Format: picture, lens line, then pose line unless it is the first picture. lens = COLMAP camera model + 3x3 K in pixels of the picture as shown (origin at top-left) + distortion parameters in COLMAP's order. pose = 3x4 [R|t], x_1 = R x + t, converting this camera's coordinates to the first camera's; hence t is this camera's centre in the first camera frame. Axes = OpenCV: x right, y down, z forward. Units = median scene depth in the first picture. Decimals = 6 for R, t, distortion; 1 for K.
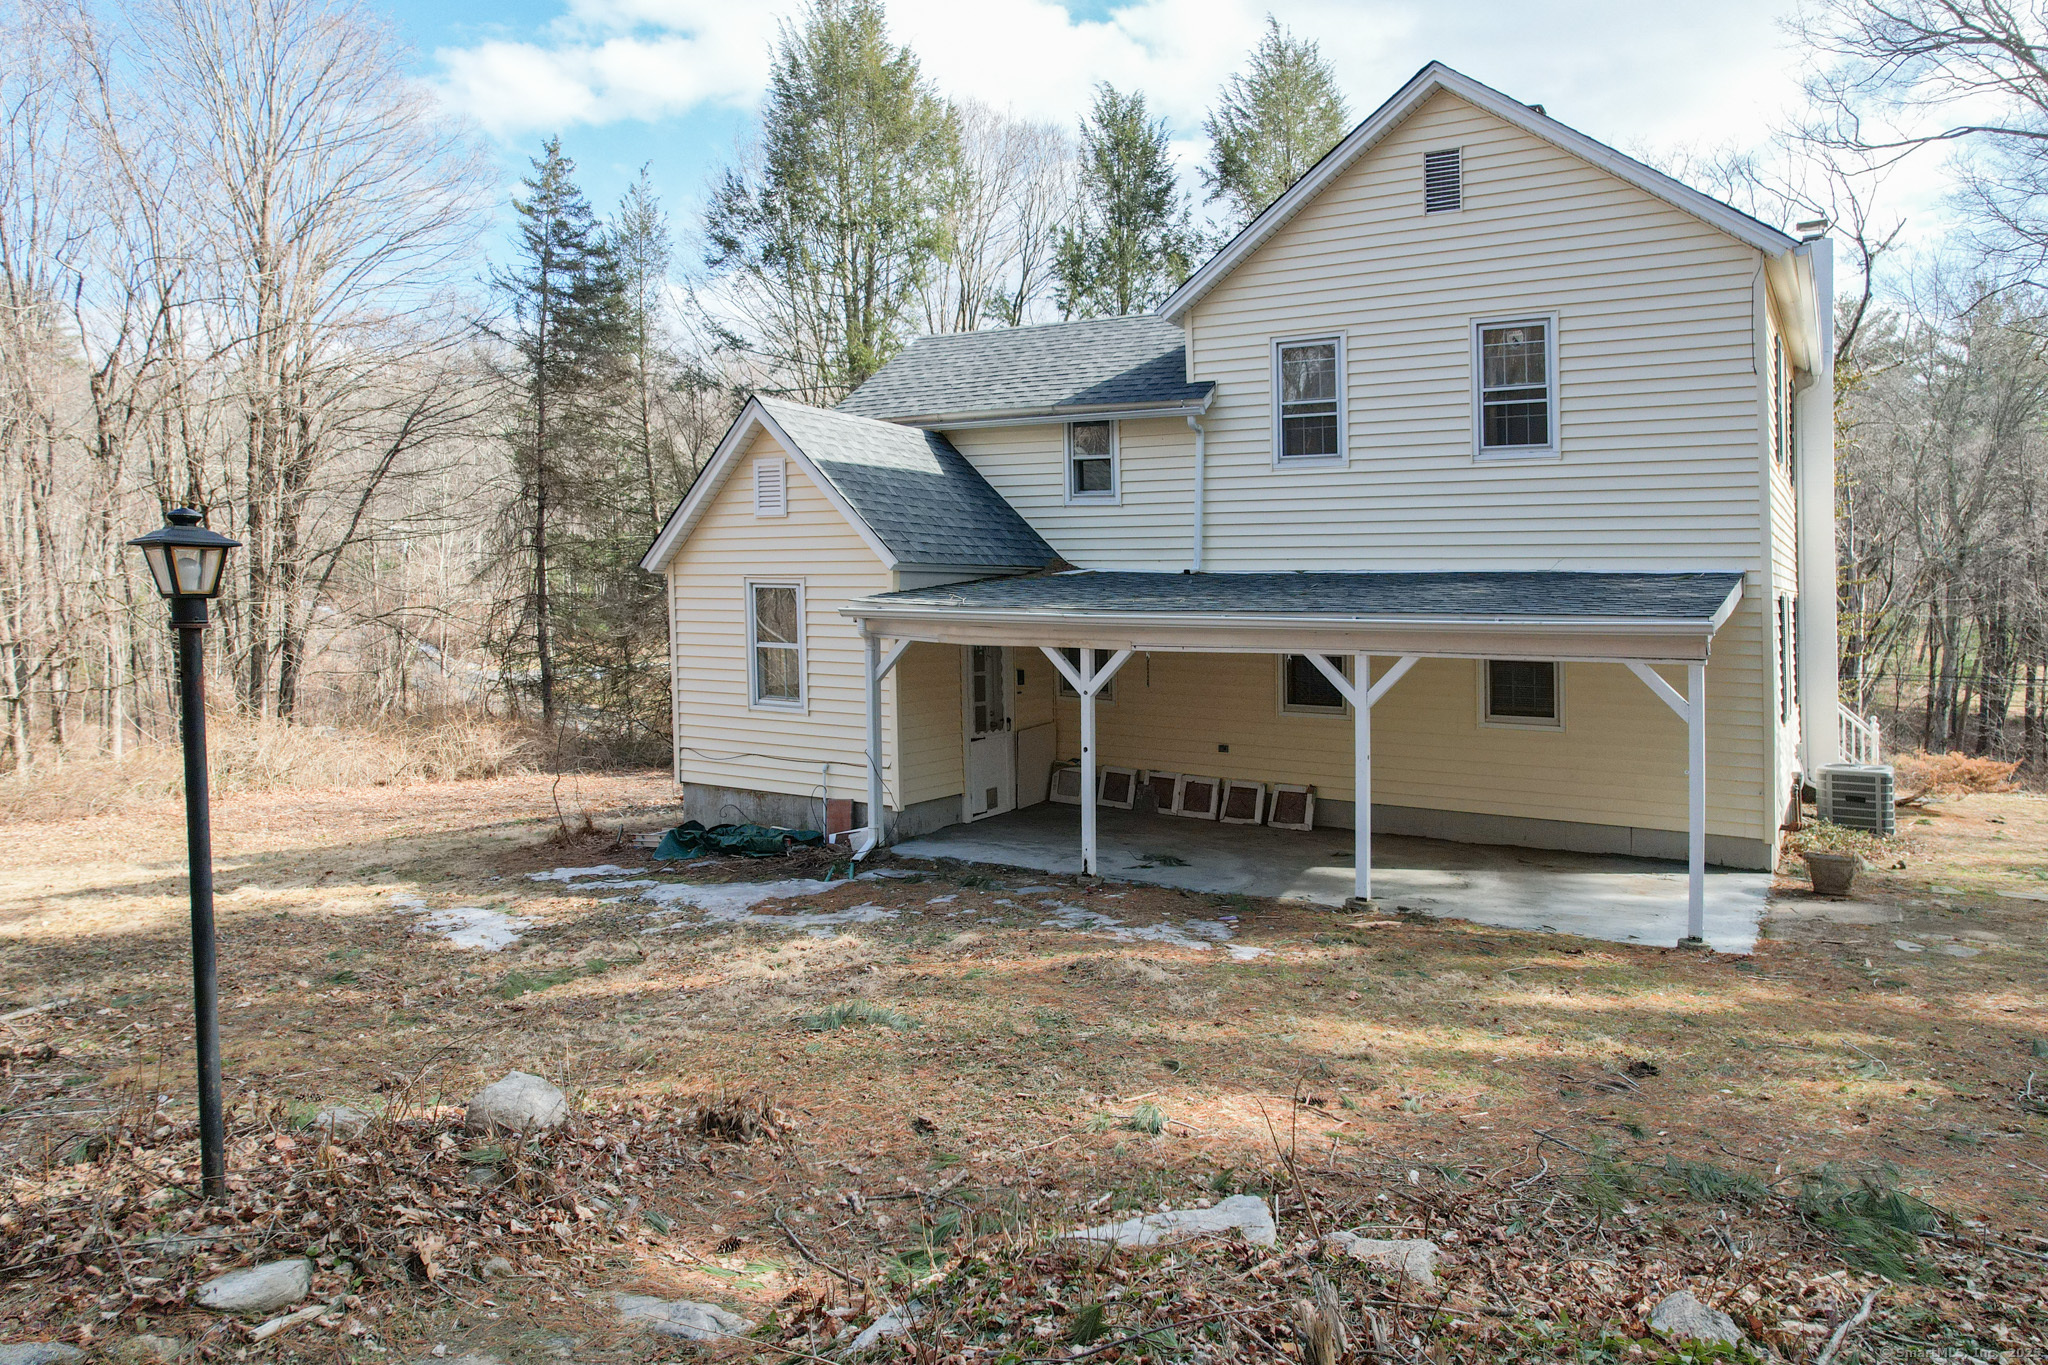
lens RADIAL K [[1299.9, 0, 1023.8], [0, 1299.9, 598.6], [0, 0, 1]] dist [-0.044202, 0.000350]
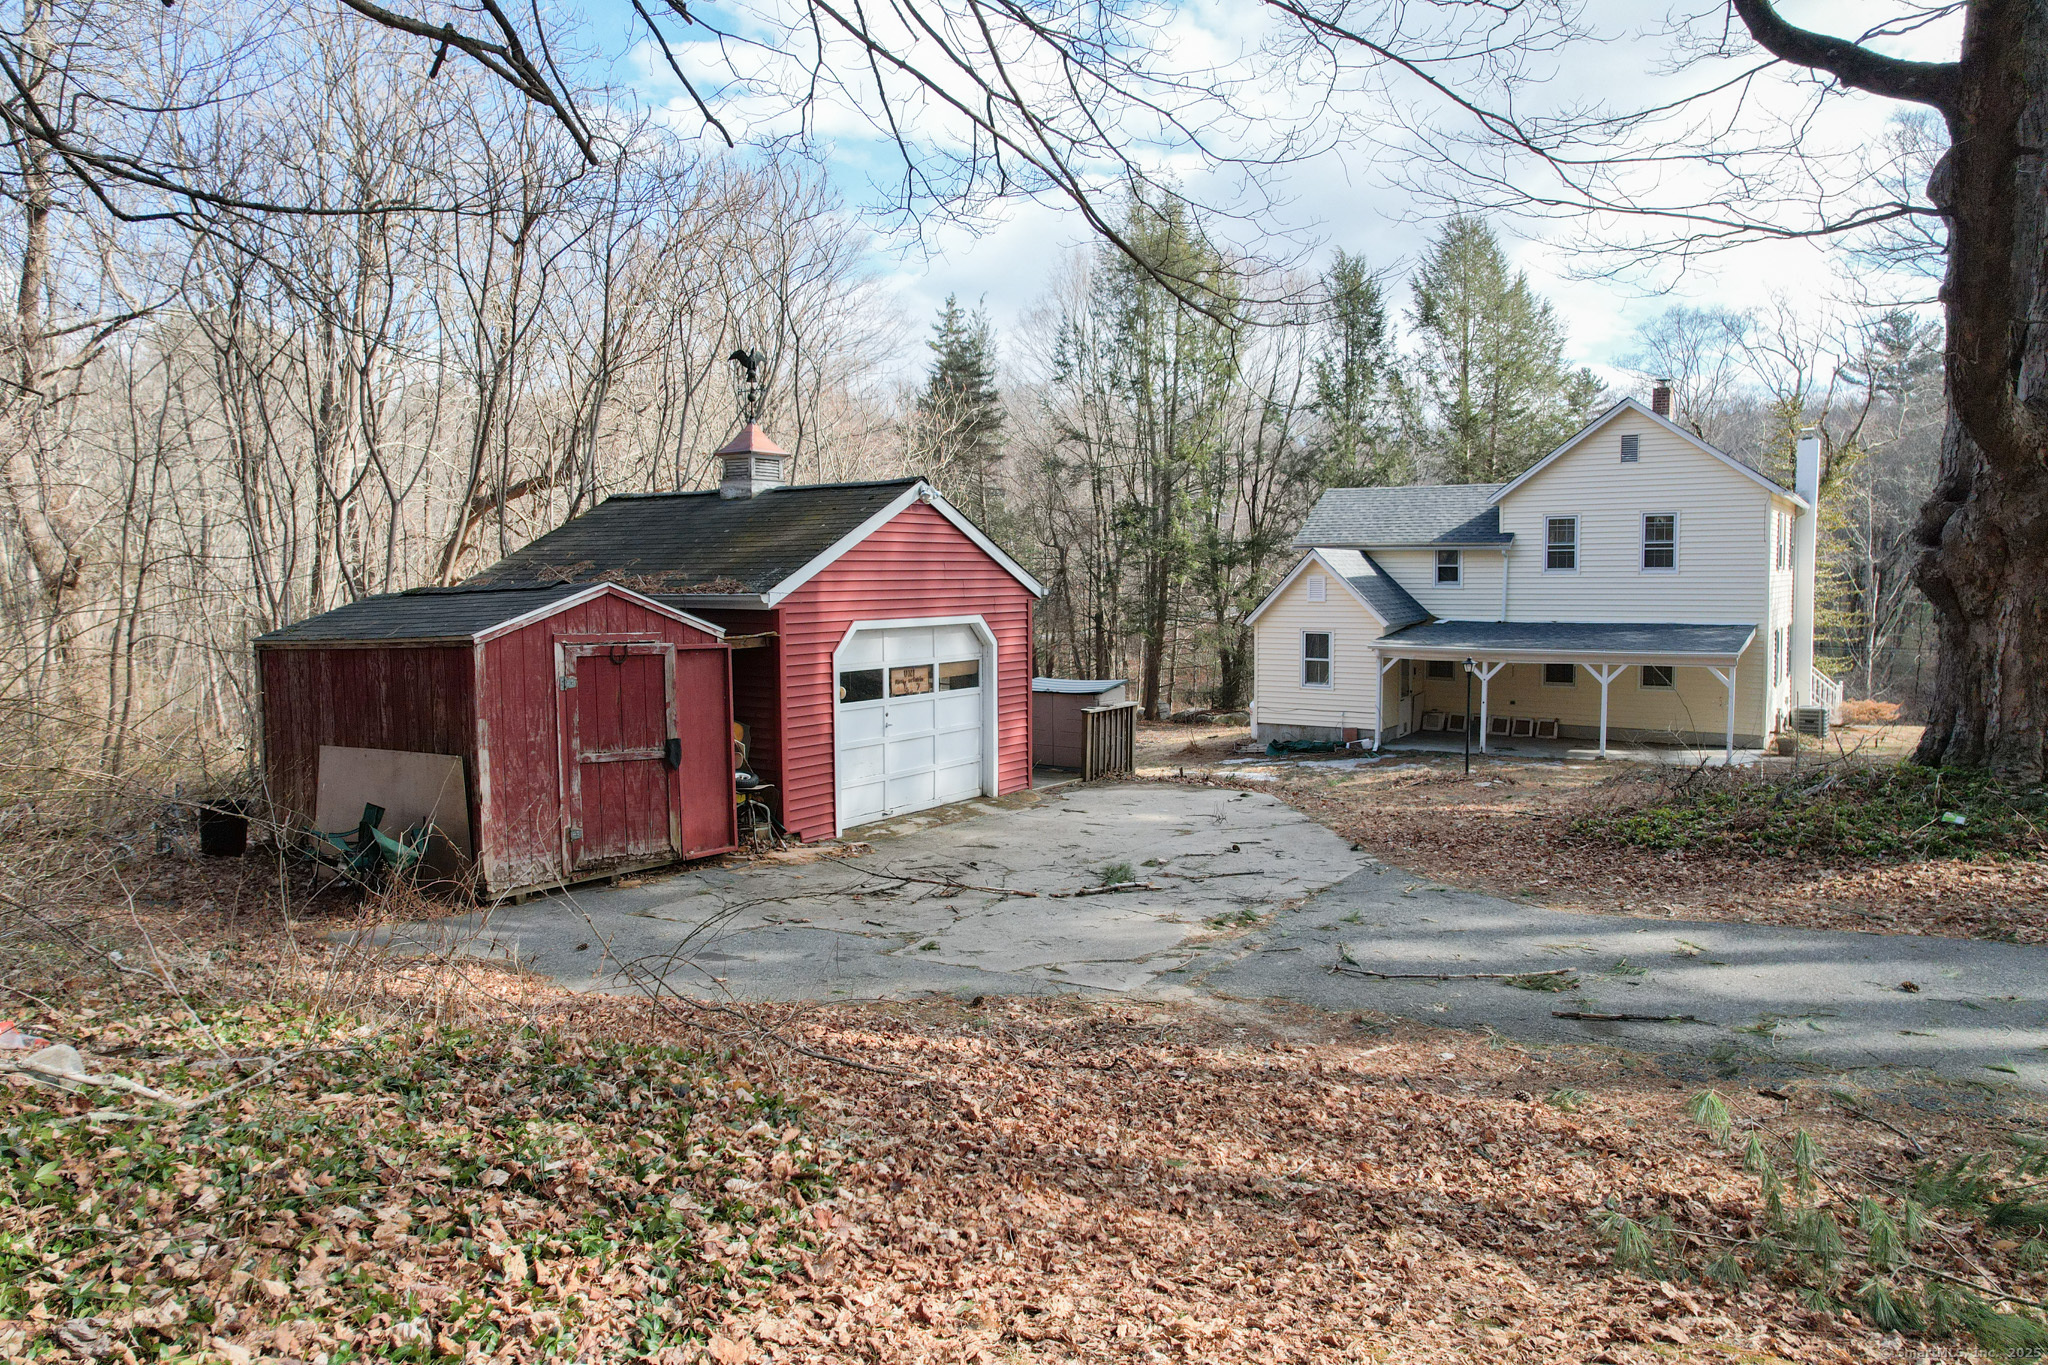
lens RADIAL K [[1319.7, 0, 1031.9], [0, 1319.7, 734.2], [0, 0, 1]] dist [-0.060347, 0.065242]
pose [[0.999615, -0.022569, -0.016156, -0.642655], [0.024418, 0.991821, 0.125282, -0.131429], [0.013196, -0.125628, 0.991990, -1.239134]]
